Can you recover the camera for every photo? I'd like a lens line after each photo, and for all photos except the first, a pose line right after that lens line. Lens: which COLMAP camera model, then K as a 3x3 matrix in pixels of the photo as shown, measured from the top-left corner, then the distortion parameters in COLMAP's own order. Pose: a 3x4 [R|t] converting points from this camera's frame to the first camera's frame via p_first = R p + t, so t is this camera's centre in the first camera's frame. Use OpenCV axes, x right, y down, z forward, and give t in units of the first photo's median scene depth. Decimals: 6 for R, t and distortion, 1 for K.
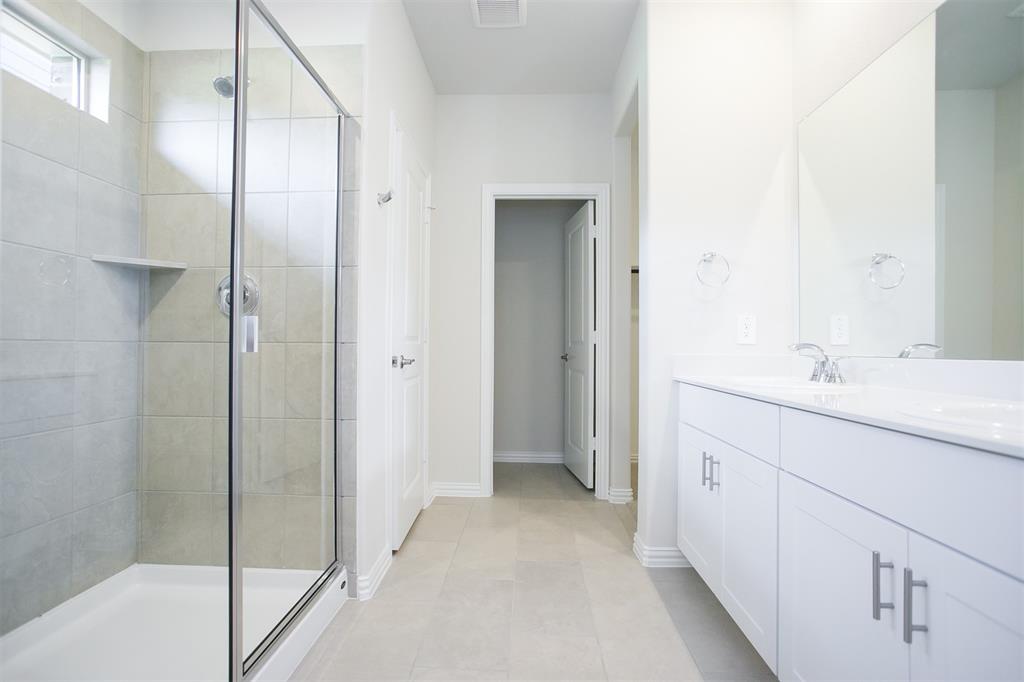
lens RADIAL K [[491.7, 0, 510.5], [0, 491.7, 339.9], [0, 0, 1]] dist [-0.016182, 0.011559]
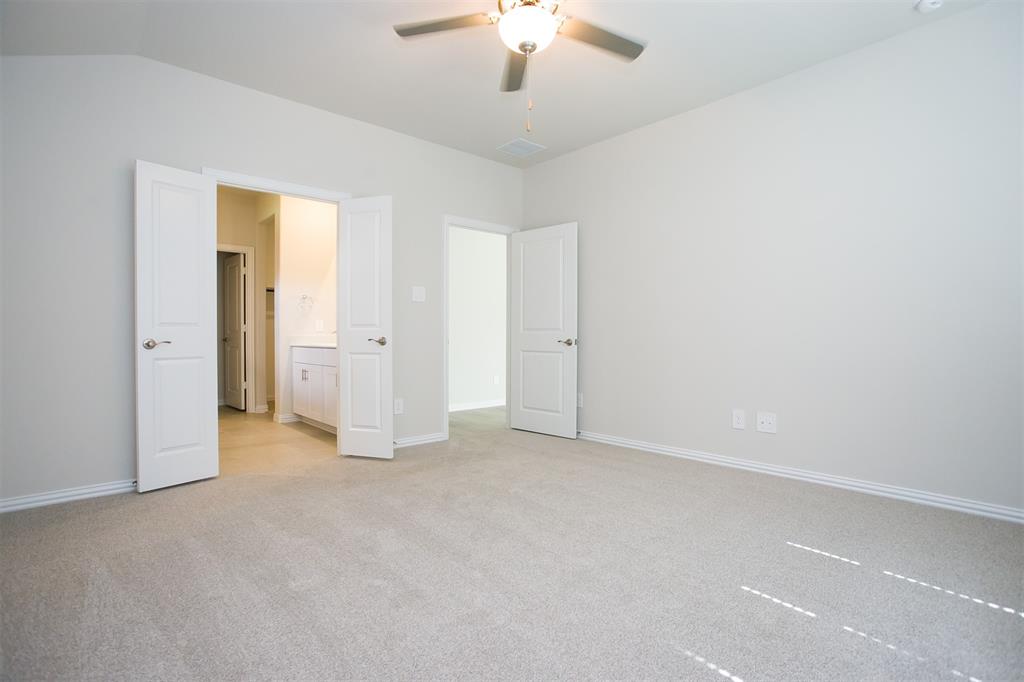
lens RADIAL K [[491.7, 0, 509.9], [0, 491.7, 334.0], [0, 0, 1]] dist [-0.016182, 0.011559]
pose [[0.727403, -0.006663, 0.686178, -0.386270], [0.001147, 0.999963, 0.008494, 0.001639], [-0.686209, -0.005391, 0.727384, -1.073523]]
